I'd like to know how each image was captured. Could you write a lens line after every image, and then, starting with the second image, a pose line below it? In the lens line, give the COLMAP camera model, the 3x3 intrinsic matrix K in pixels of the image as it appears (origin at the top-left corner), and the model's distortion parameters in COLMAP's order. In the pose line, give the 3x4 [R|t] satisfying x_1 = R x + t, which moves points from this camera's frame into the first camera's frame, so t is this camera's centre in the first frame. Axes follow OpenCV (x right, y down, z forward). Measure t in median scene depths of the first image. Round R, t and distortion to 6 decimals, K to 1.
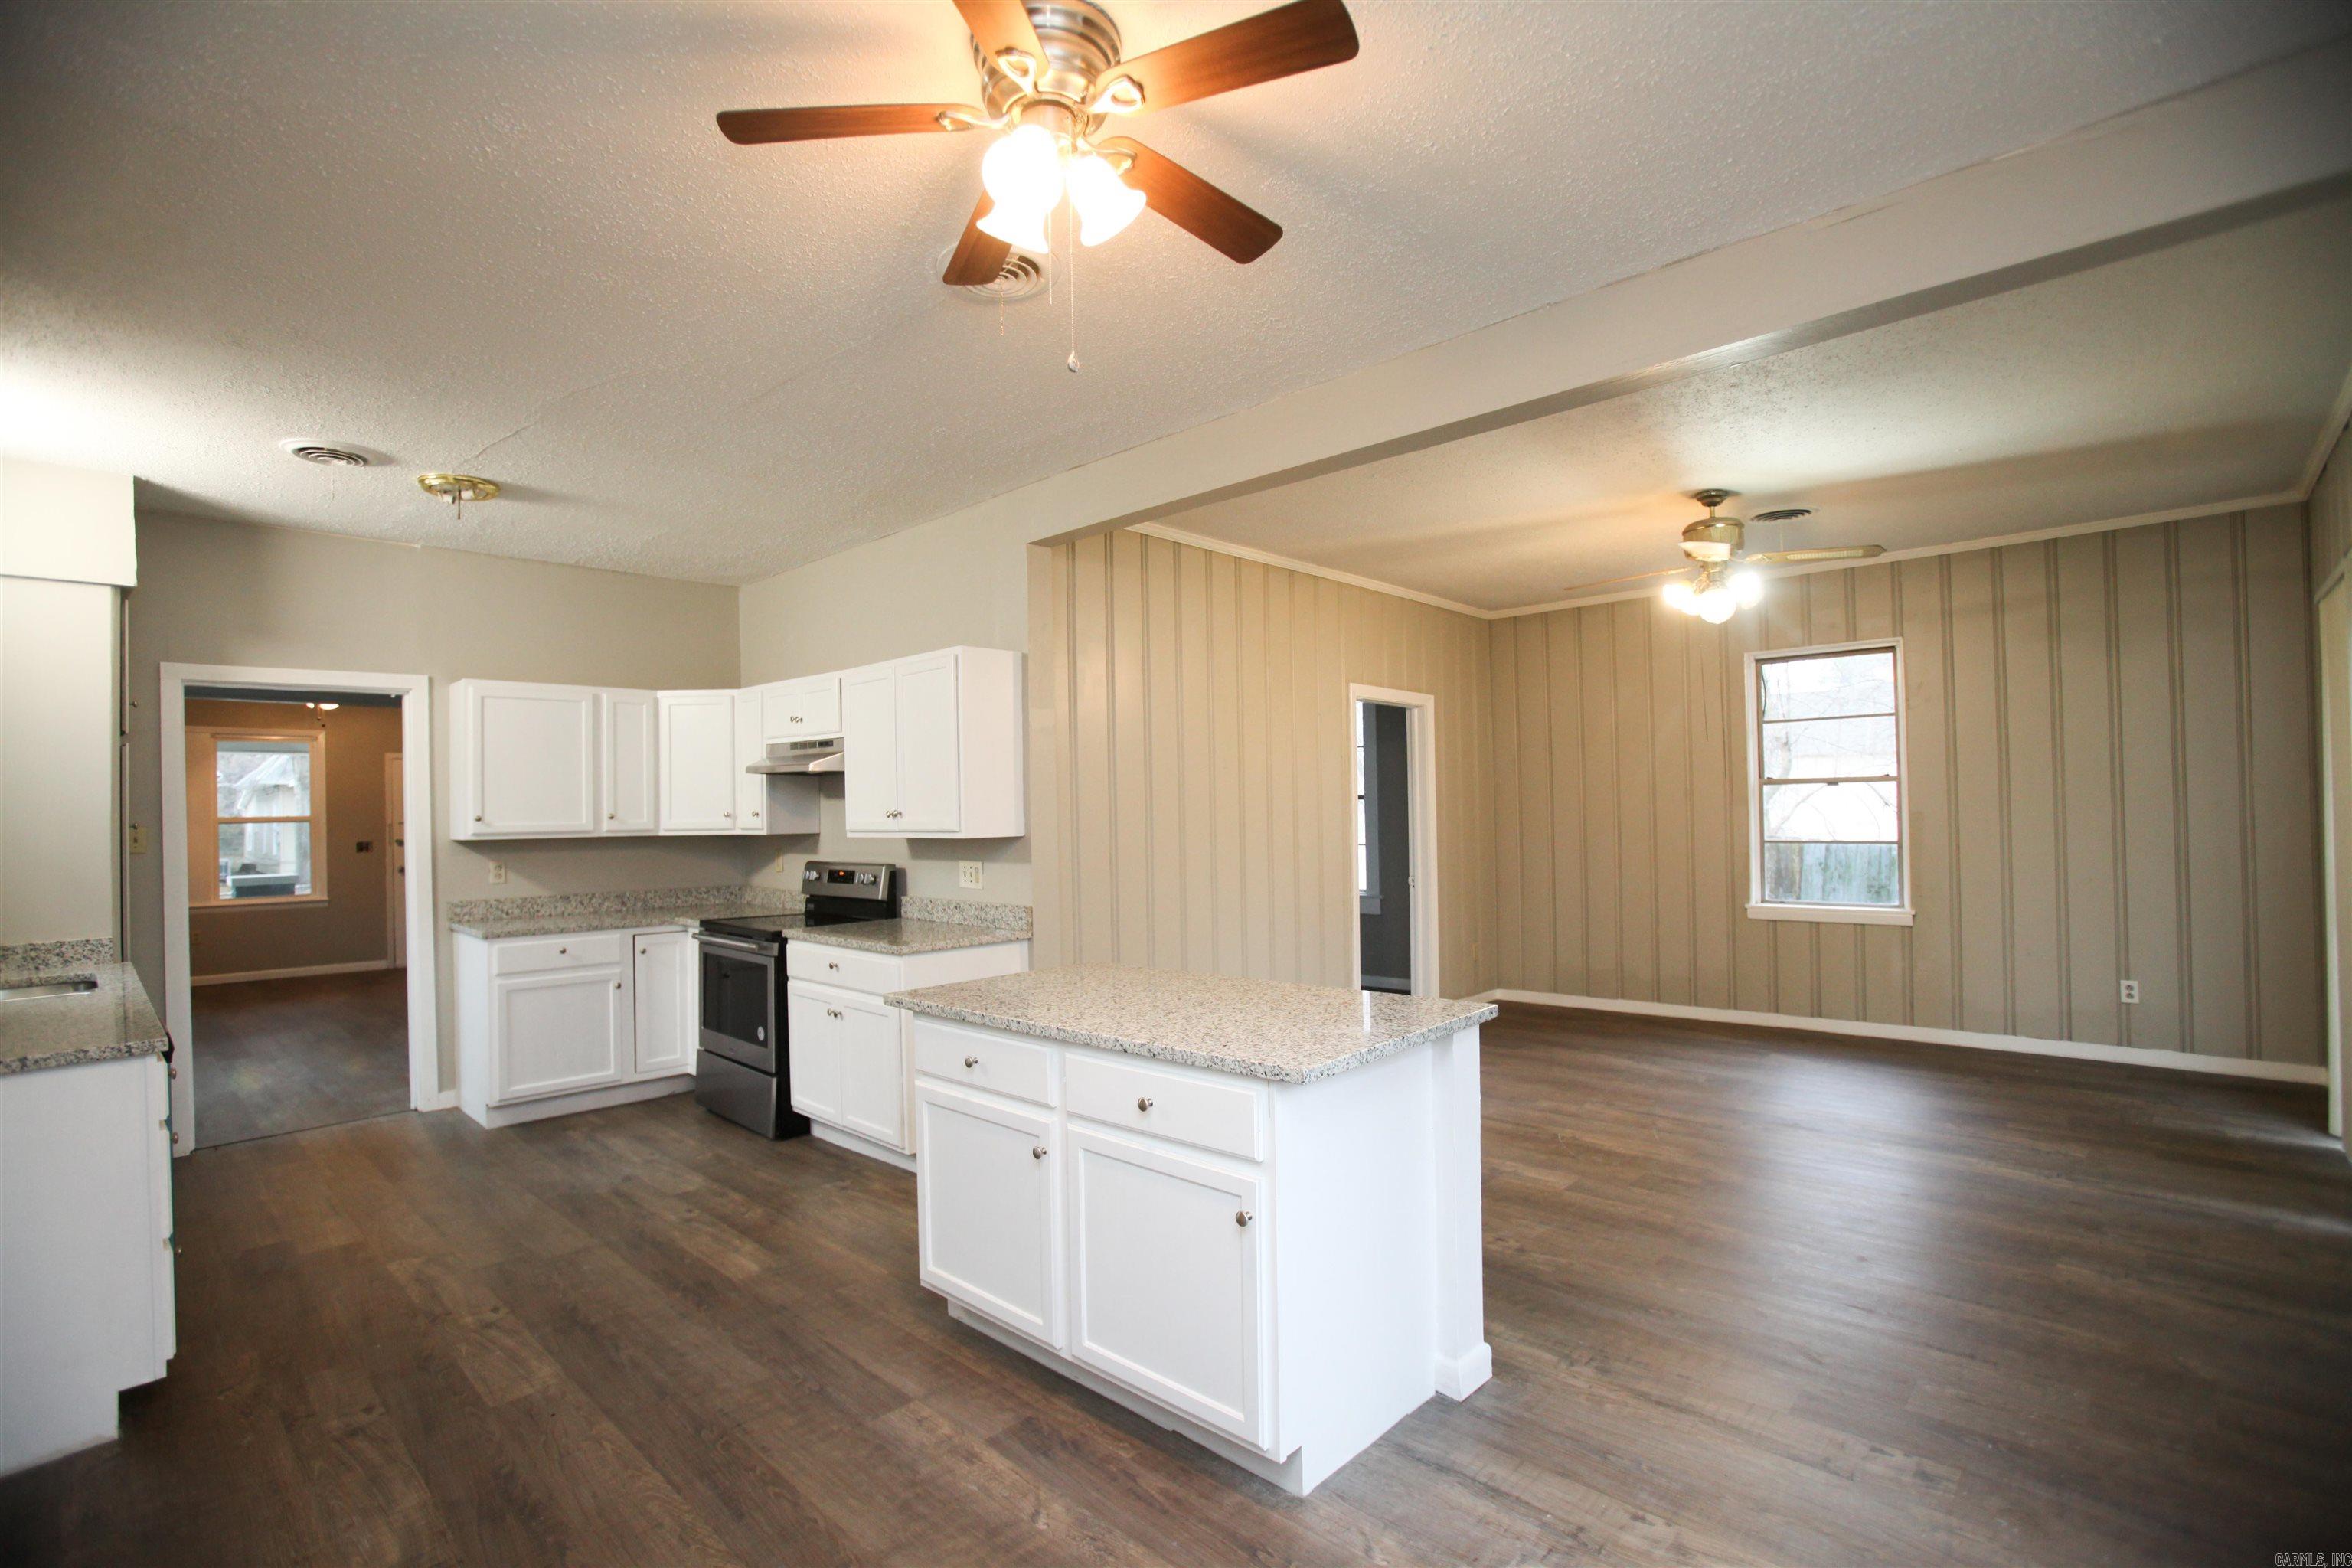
lens RADIAL K [[1089.4, 0, 1148.8], [0, 1089.4, 786.6], [0, 0, 1]] dist [-0.074362, 0.031954]
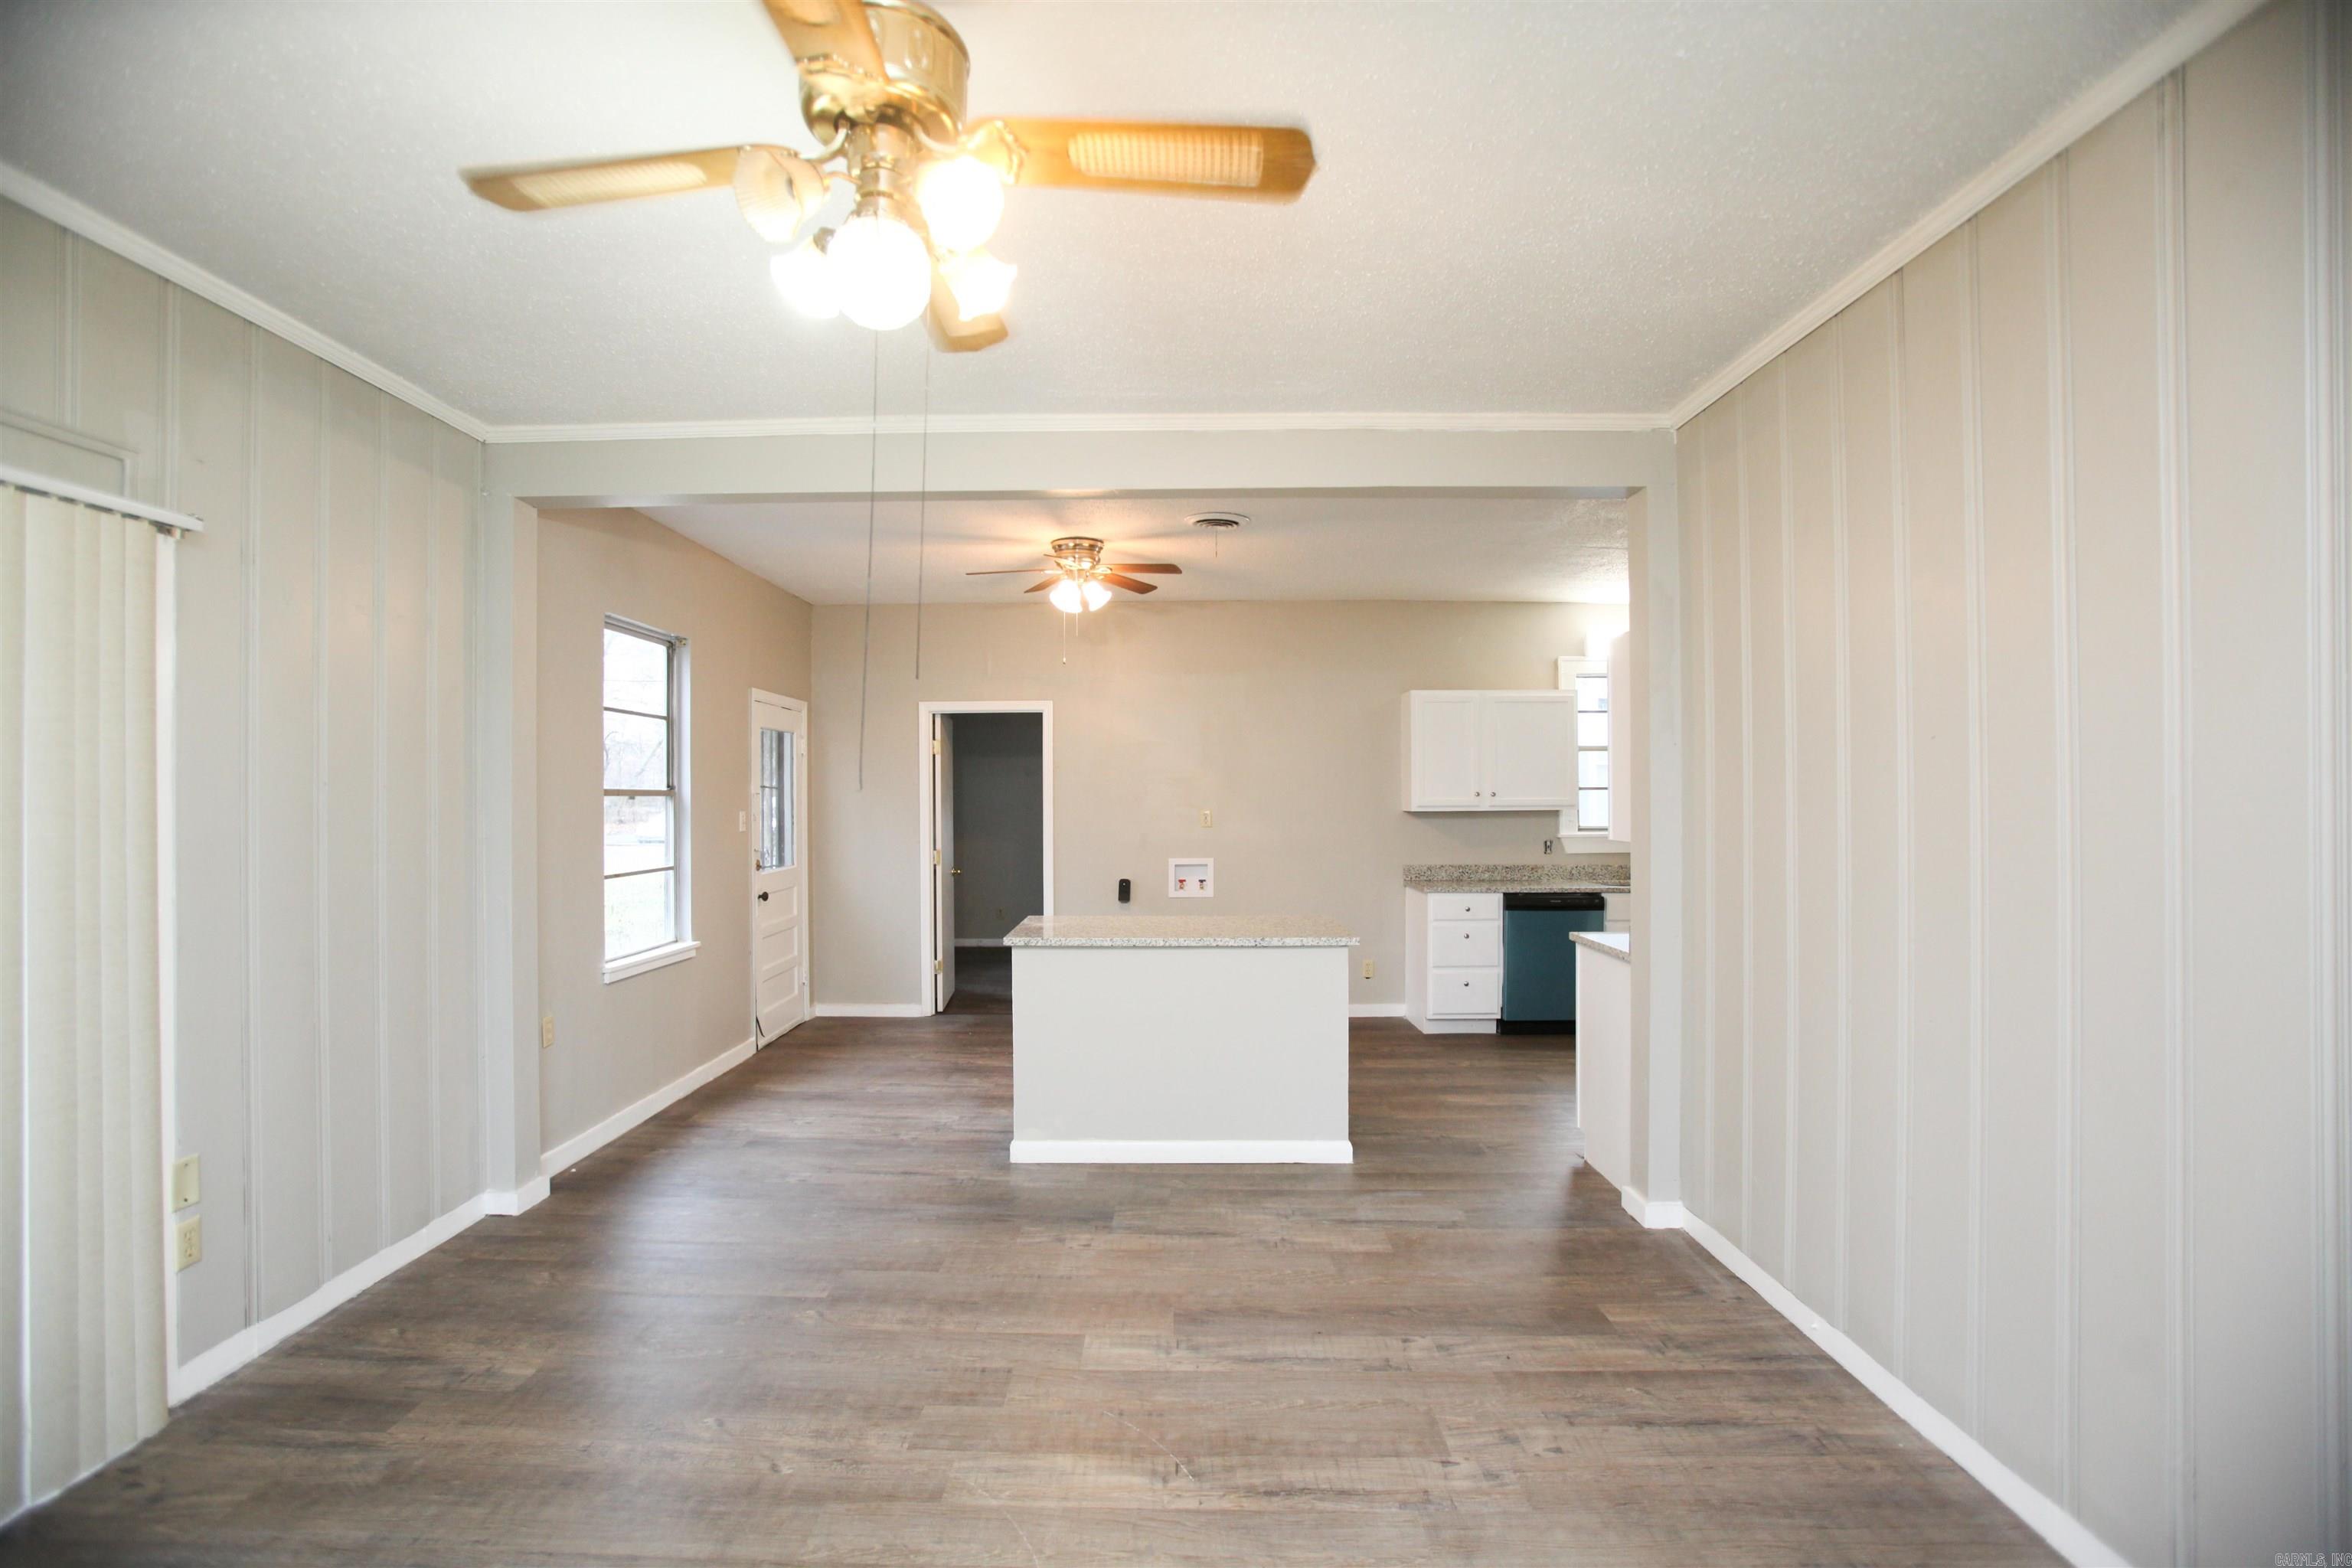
lens RADIAL K [[1086.0, 0, 1176.0], [0, 1086.0, 784.0], [0, 0, 1]] dist [-0.050772, 0.000020]
pose [[-0.719481, 0.020482, -0.694210, 0.627961], [0.032338, 0.999469, -0.004027, -0.009857], [0.693759, -0.025347, -0.719761, 1.167876]]
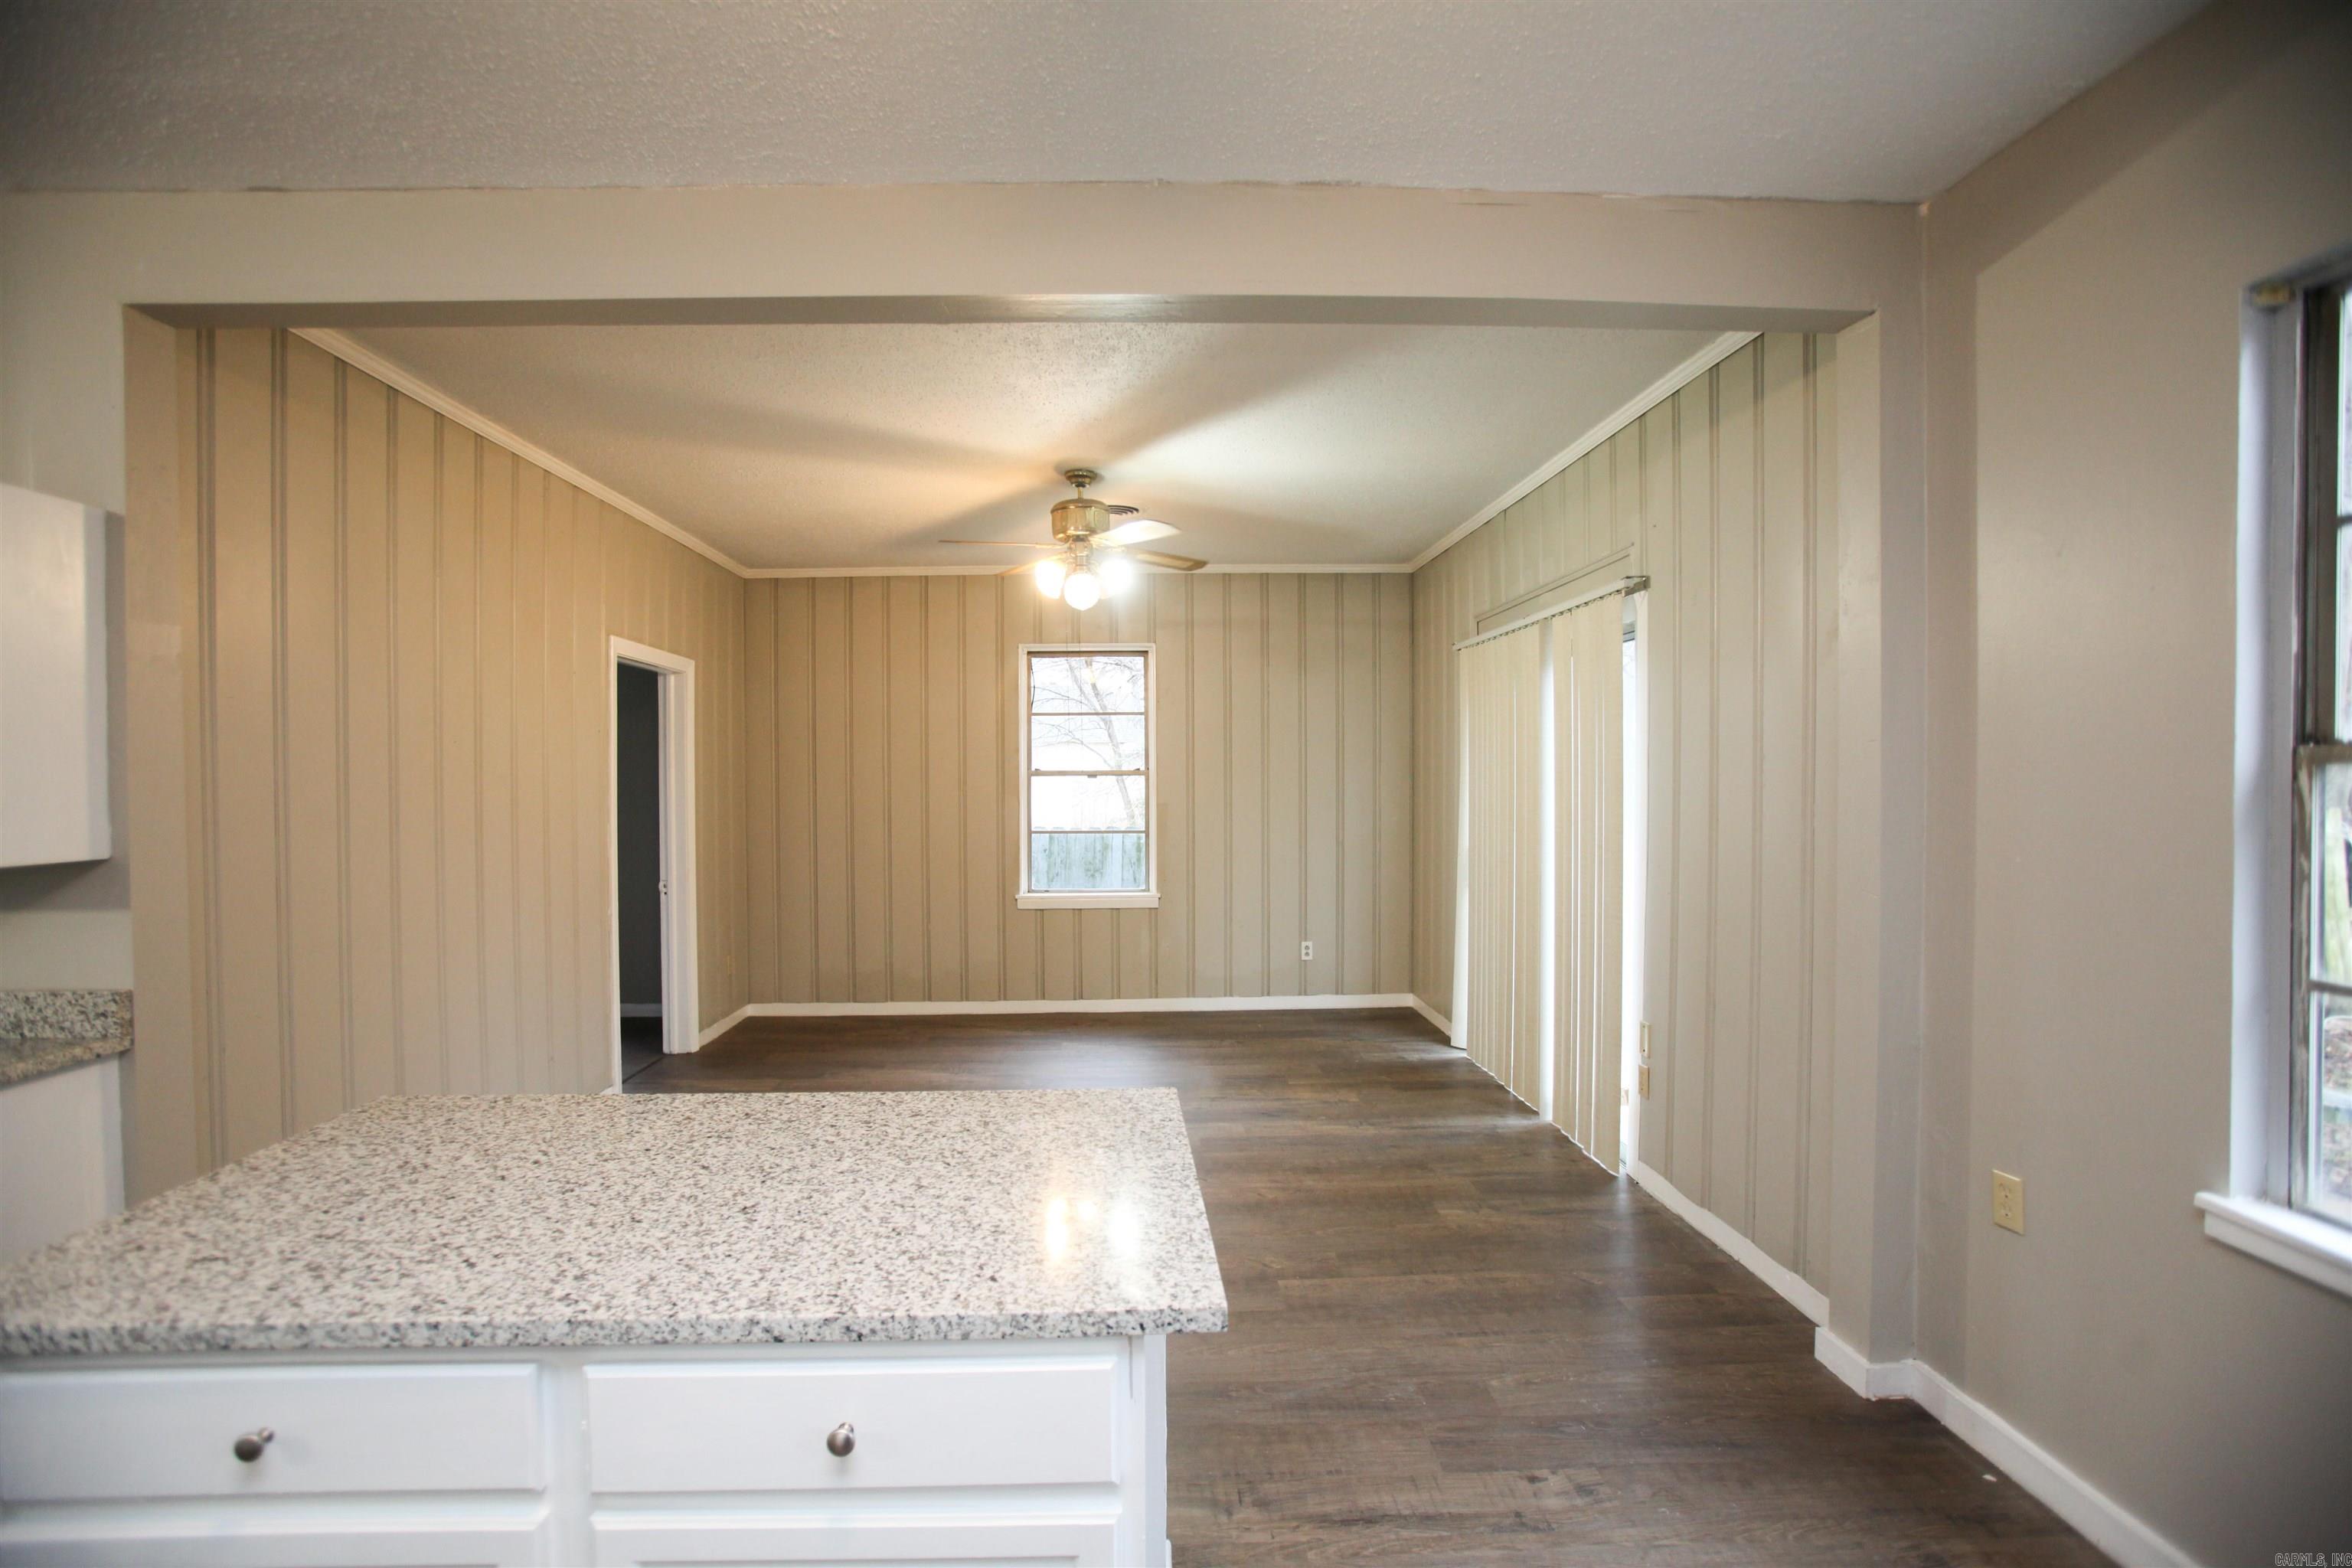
lens RADIAL K [[1089.4, 0, 1148.8], [0, 1089.4, 786.6], [0, 0, 1]] dist [-0.074362, 0.031954]
pose [[0.696022, 0.008437, 0.717971, -0.109779], [-0.021717, 0.999721, 0.009305, -0.004649], [-0.717692, -0.022068, 0.696011, 0.245558]]
